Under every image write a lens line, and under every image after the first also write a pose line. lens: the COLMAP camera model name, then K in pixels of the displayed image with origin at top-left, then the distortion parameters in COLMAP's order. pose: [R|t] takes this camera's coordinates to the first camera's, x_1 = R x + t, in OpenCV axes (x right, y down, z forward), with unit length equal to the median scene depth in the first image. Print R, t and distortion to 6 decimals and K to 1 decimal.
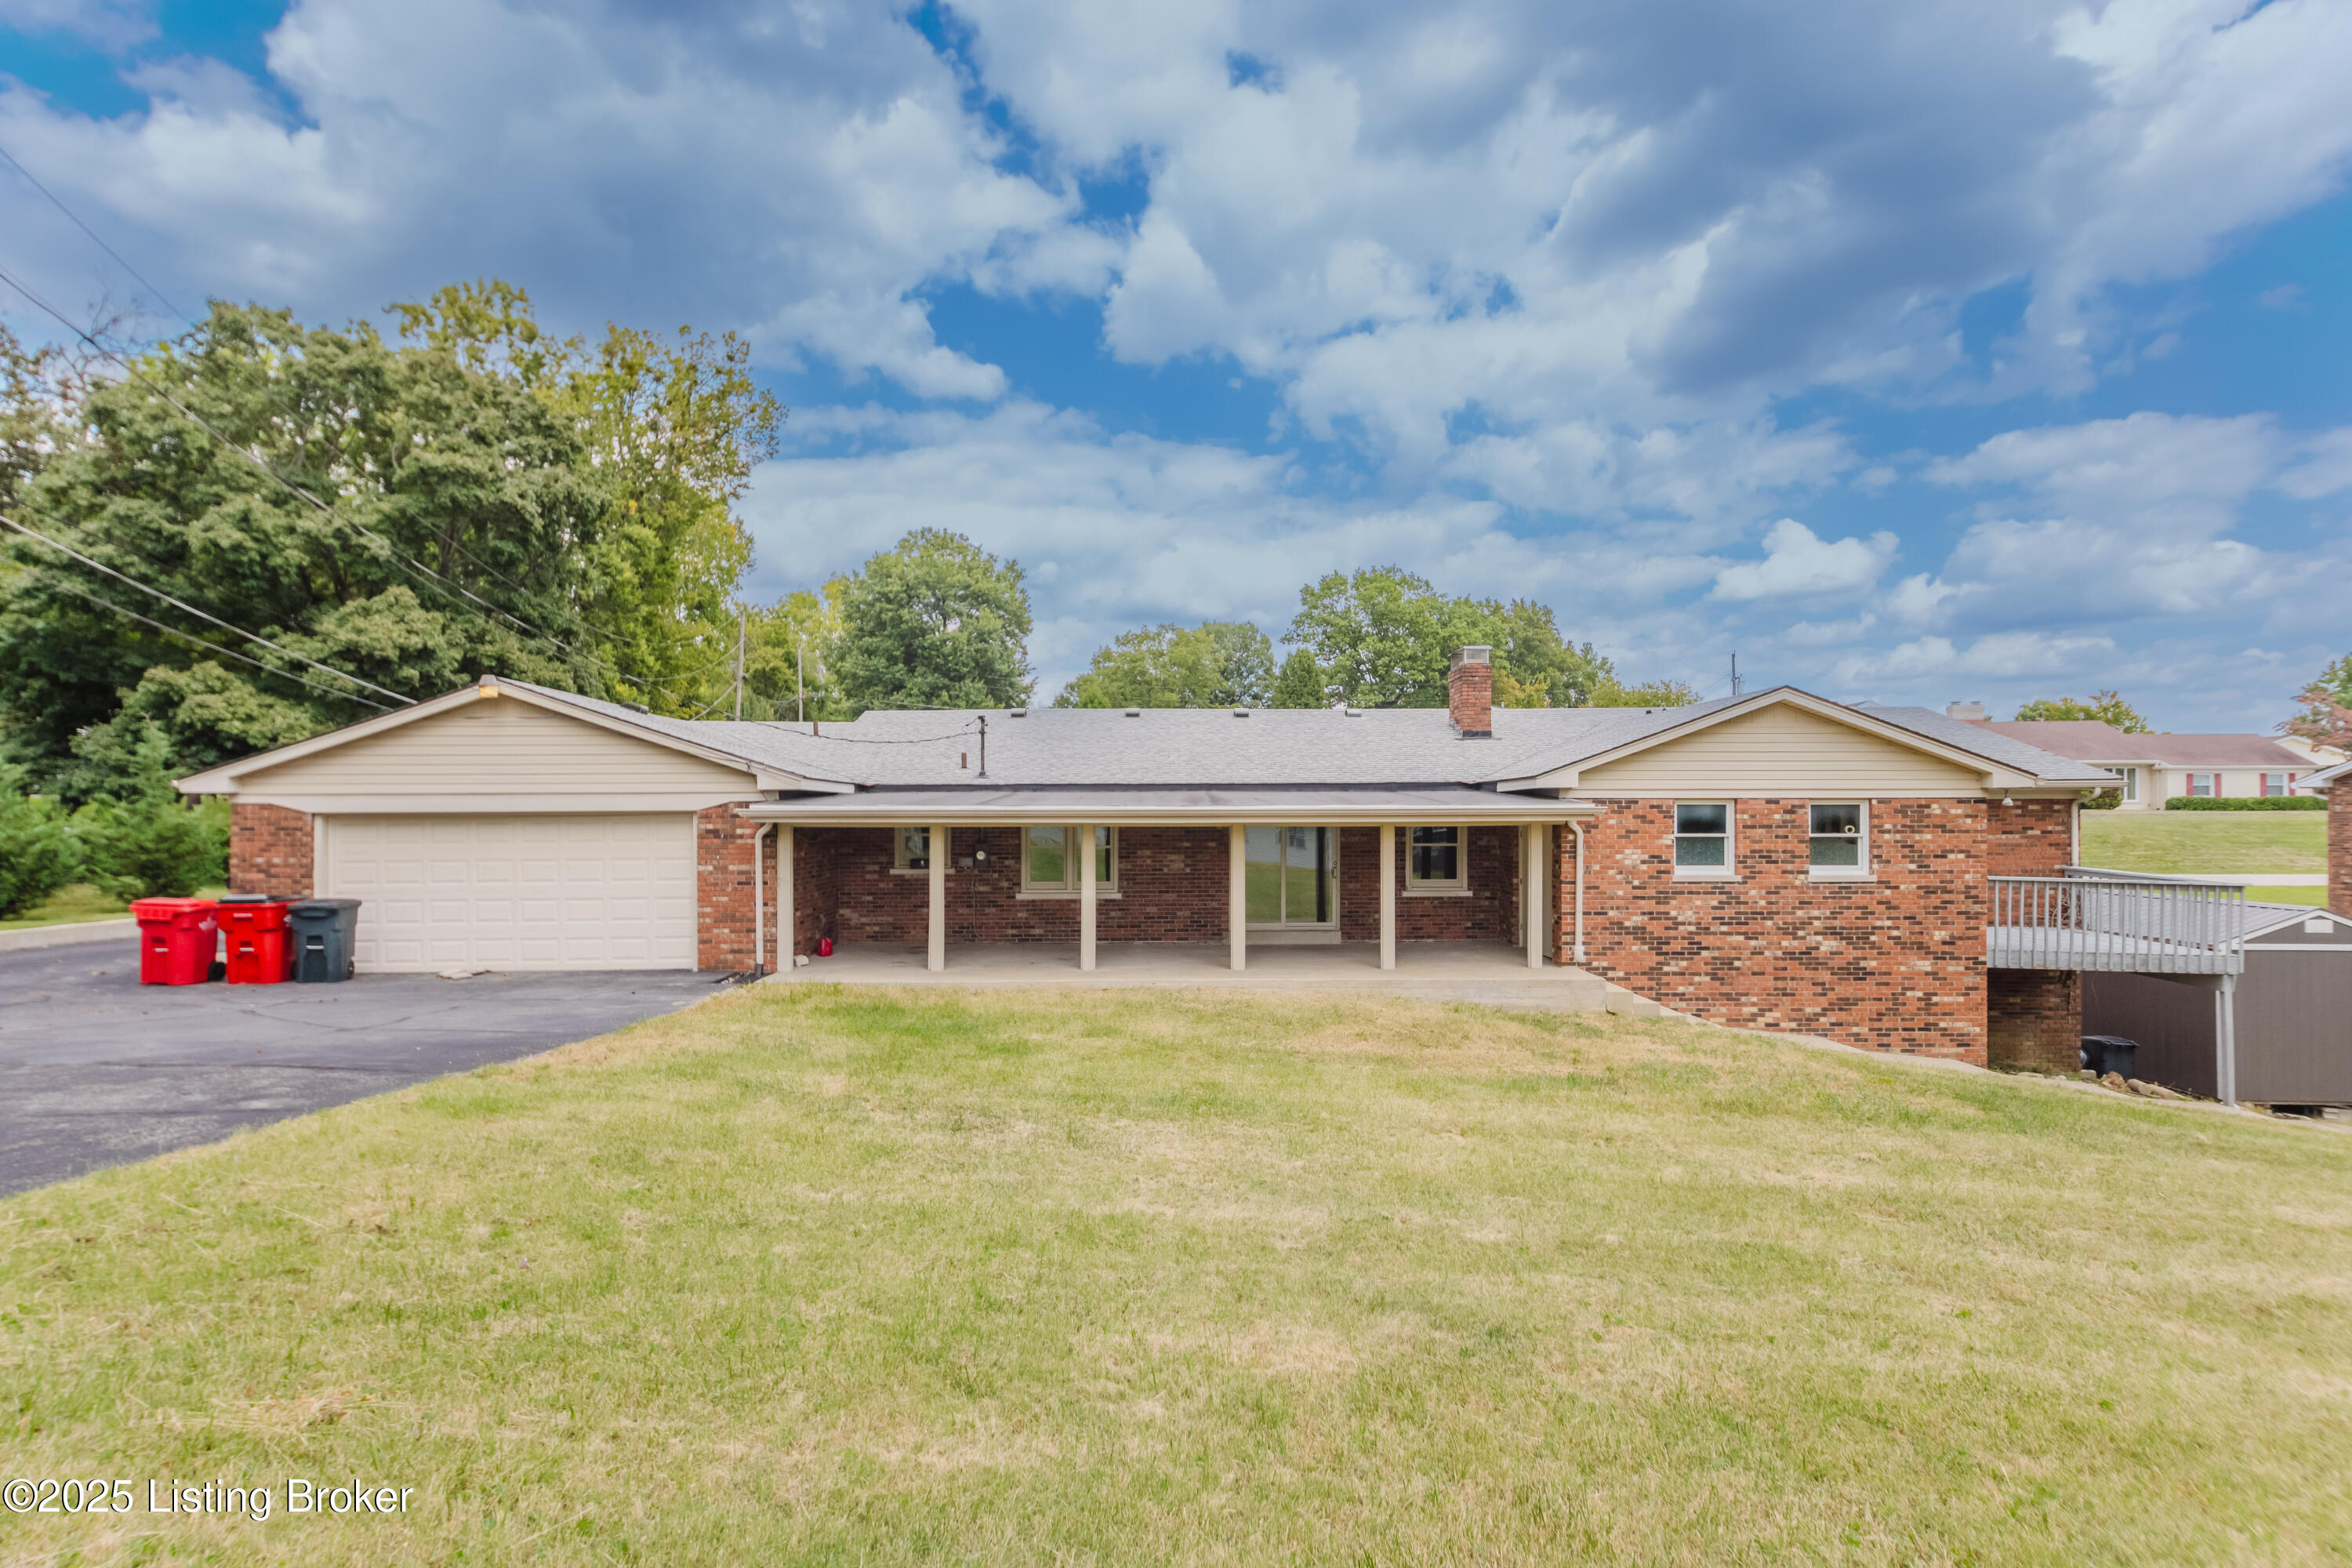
lens RADIAL K [[1256.1, 0, 1118.3], [0, 1256.1, 820.1], [0, 0, 1]] dist [0.019560, -0.000556]
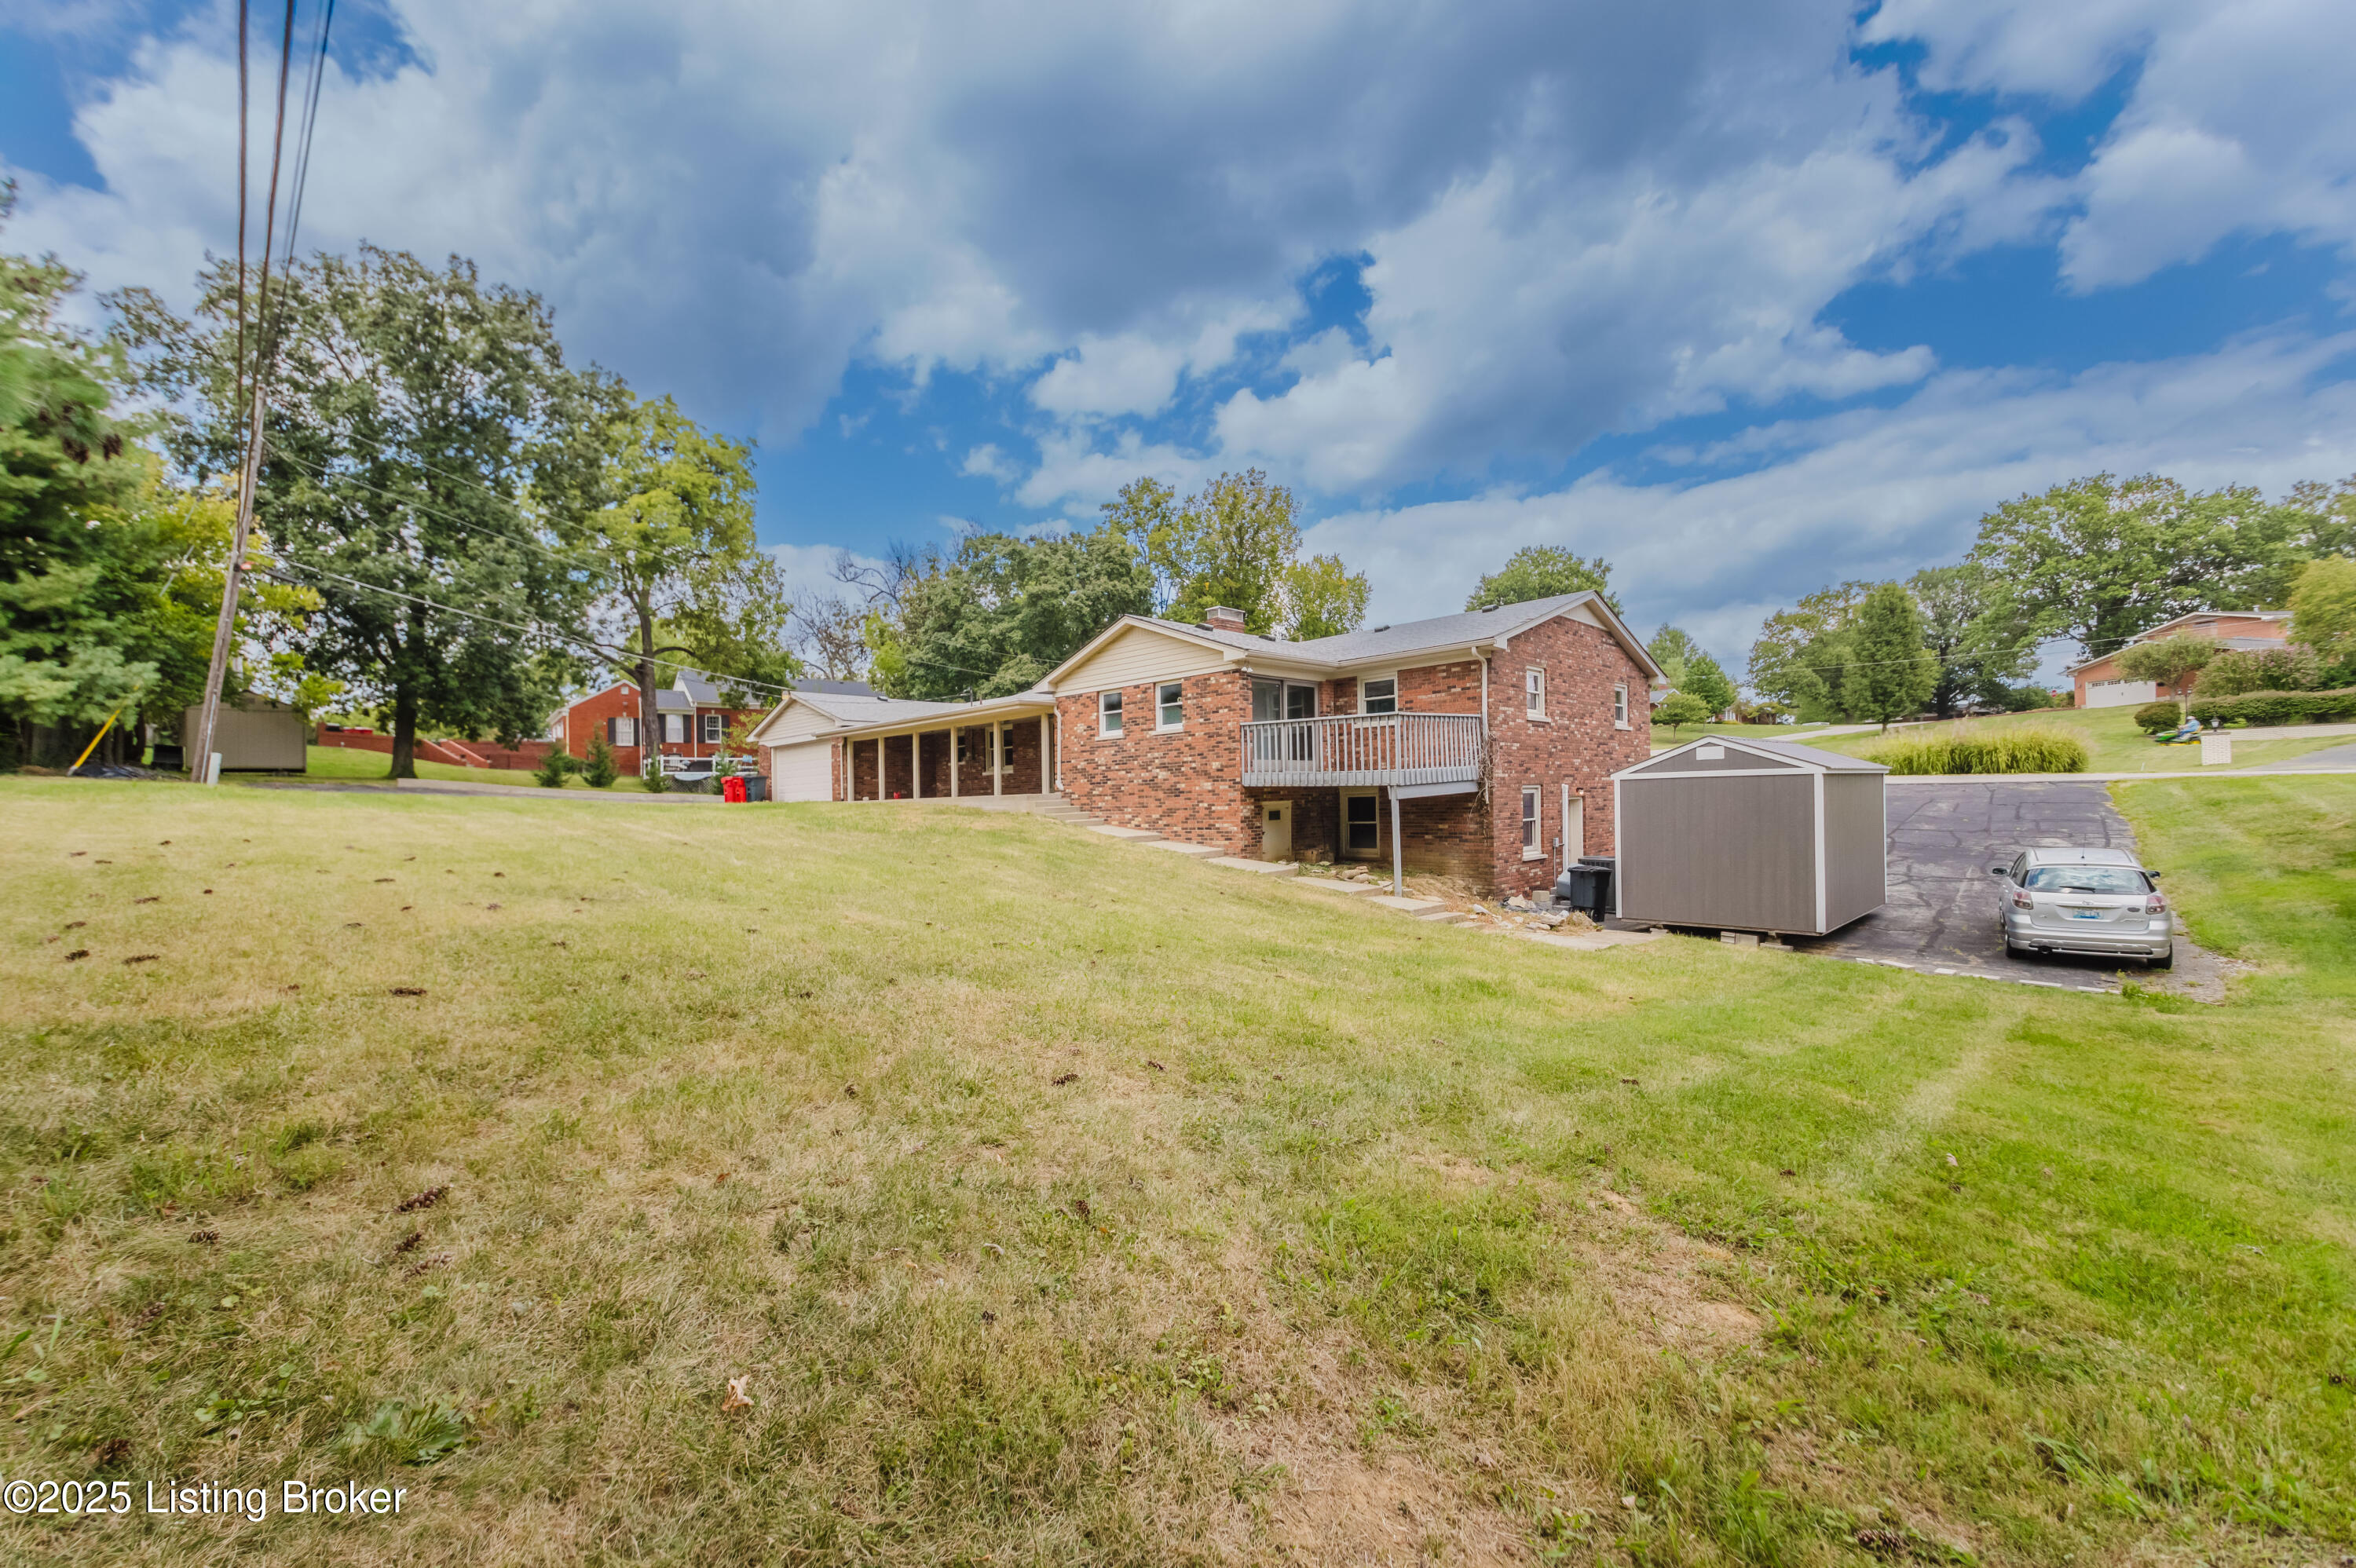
lens RADIAL K [[956.4, 0, 1169.2], [0, 956.4, 790.2], [0, 0, 1]] dist [-0.002911, 0.000302]
pose [[0.682432, -0.027349, -0.730437, 1.428246], [0.022323, 0.999613, -0.016571, 0.137515], [0.730608, -0.004996, 0.682779, 0.197379]]
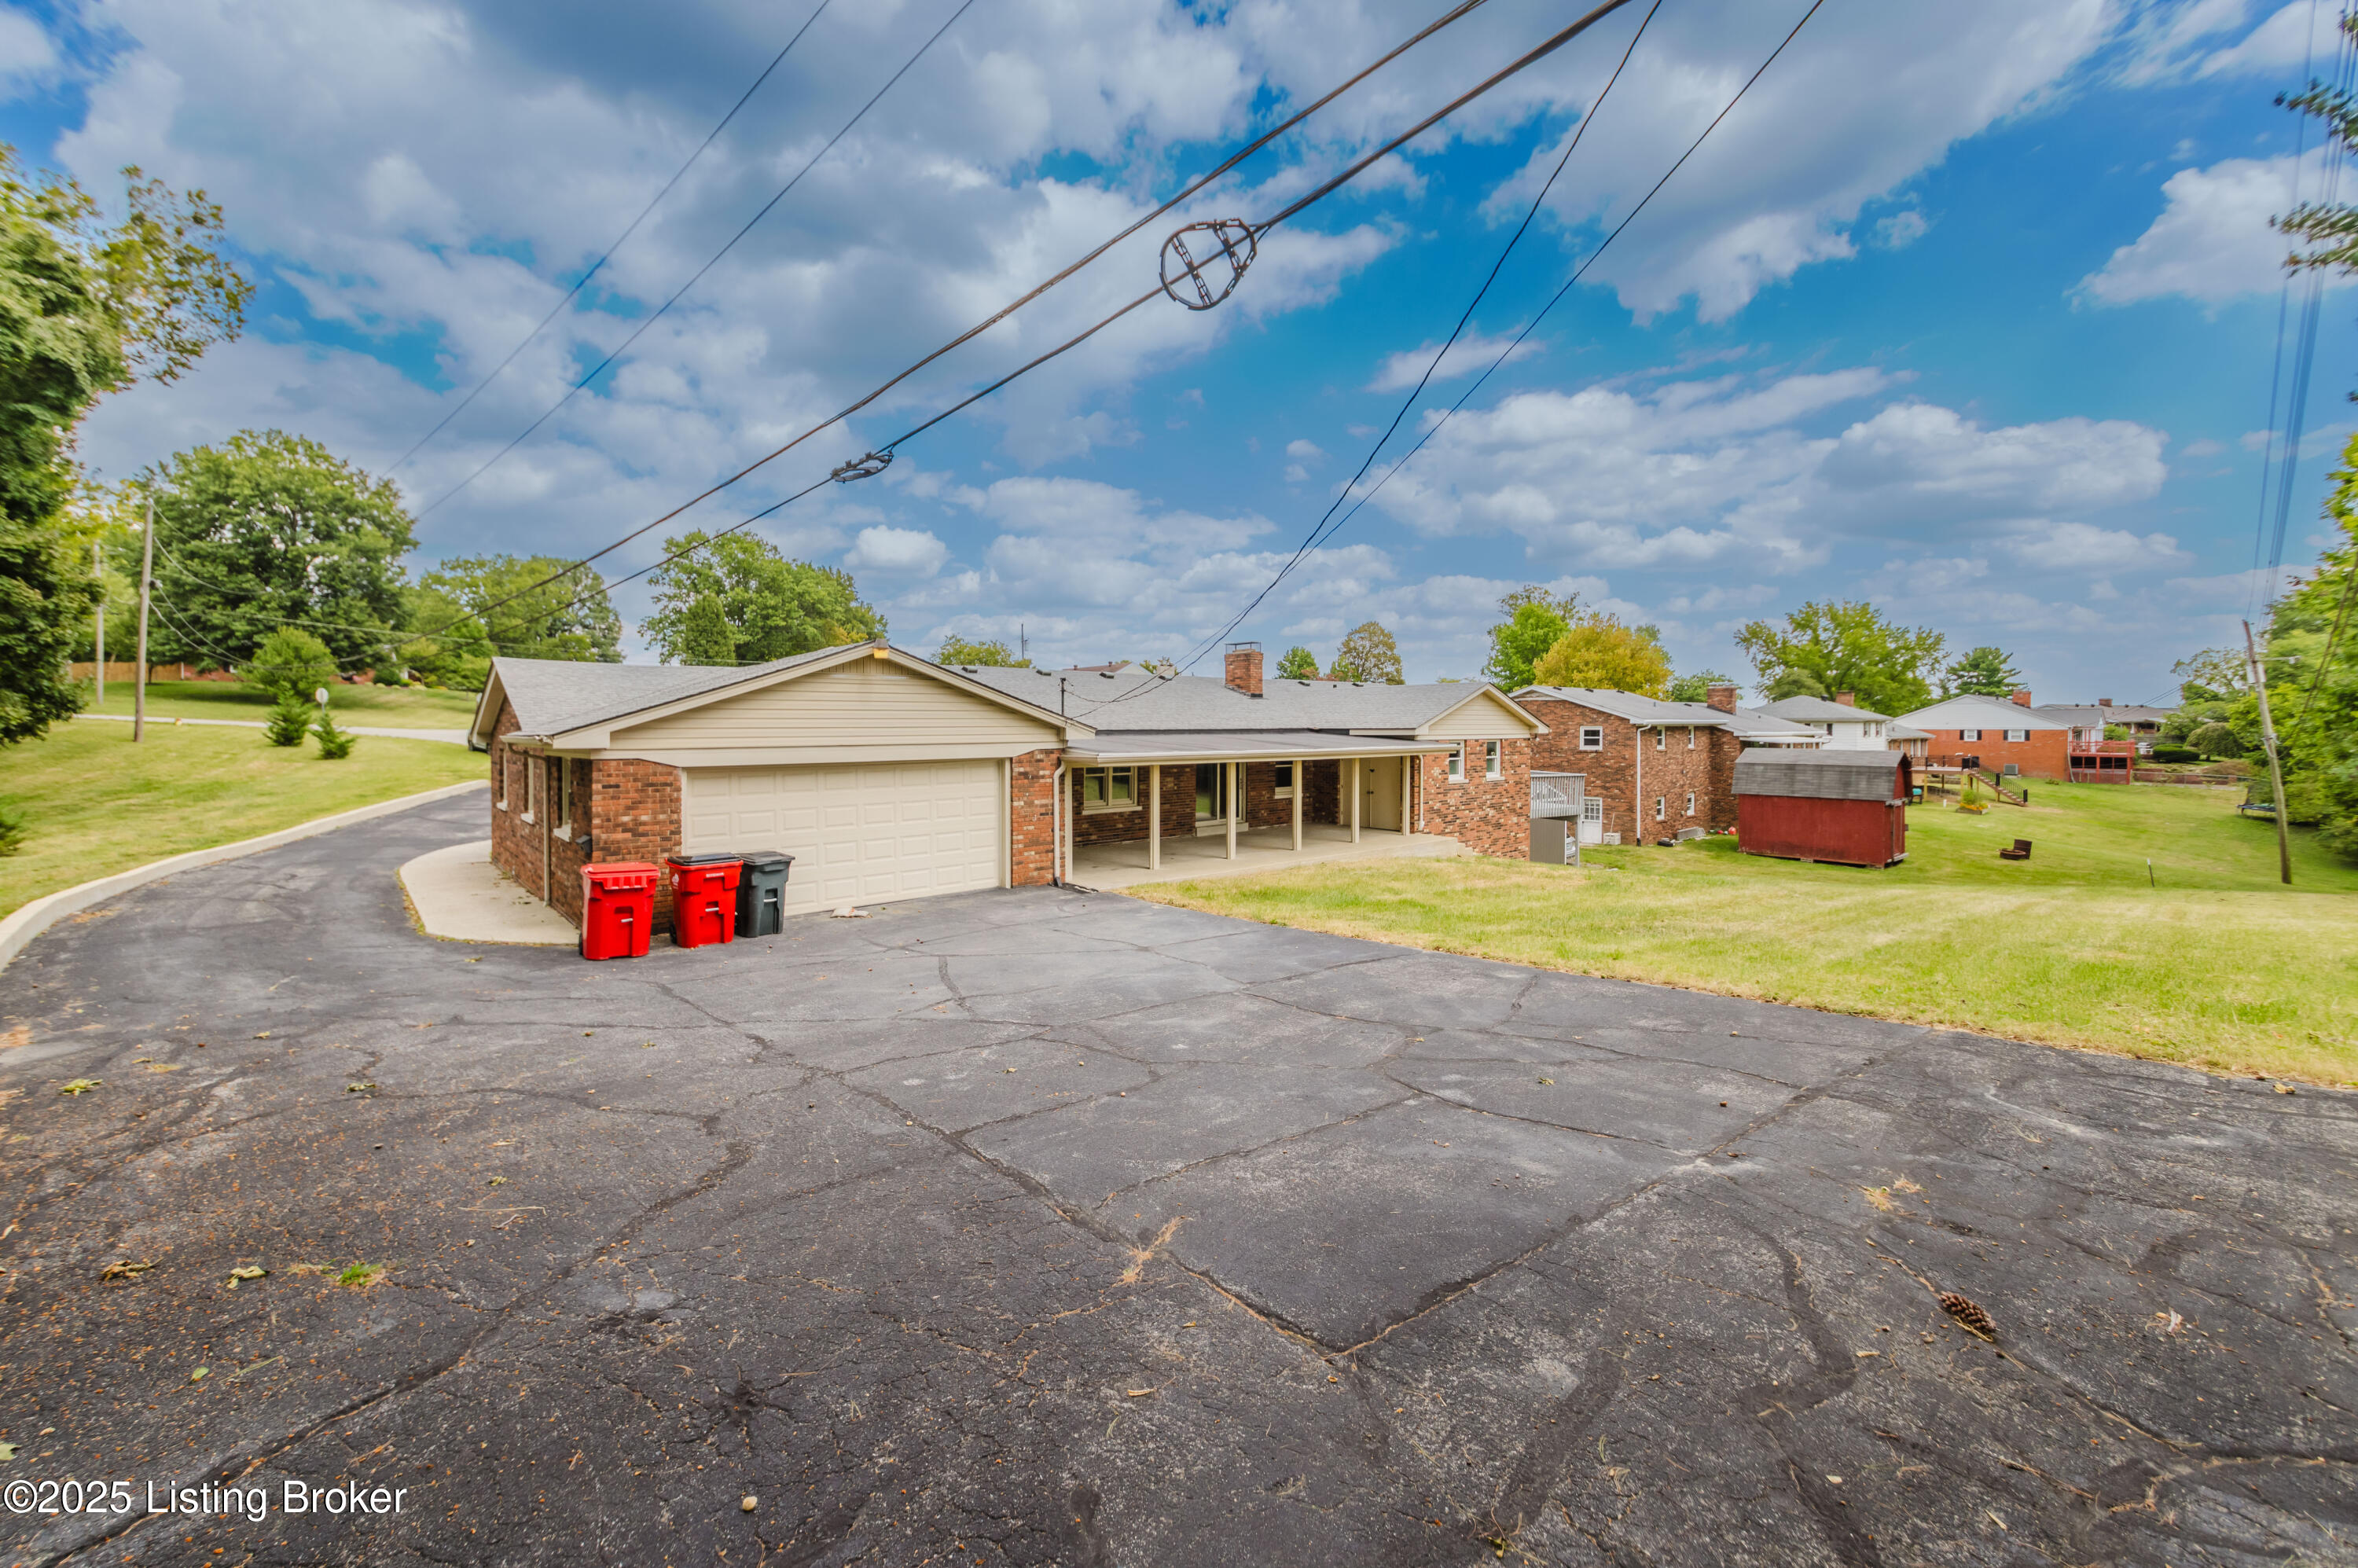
lens RADIAL K [[957.3, 0, 1173.3], [0, 957.3, 775.8], [0, 0, 1]] dist [-0.002911, 0.000302]
pose [[0.759445, -0.032844, 0.649742, -0.788711], [0.005085, 0.998994, 0.044555, -0.028477], [-0.650551, -0.030533, 0.758848, 0.186260]]
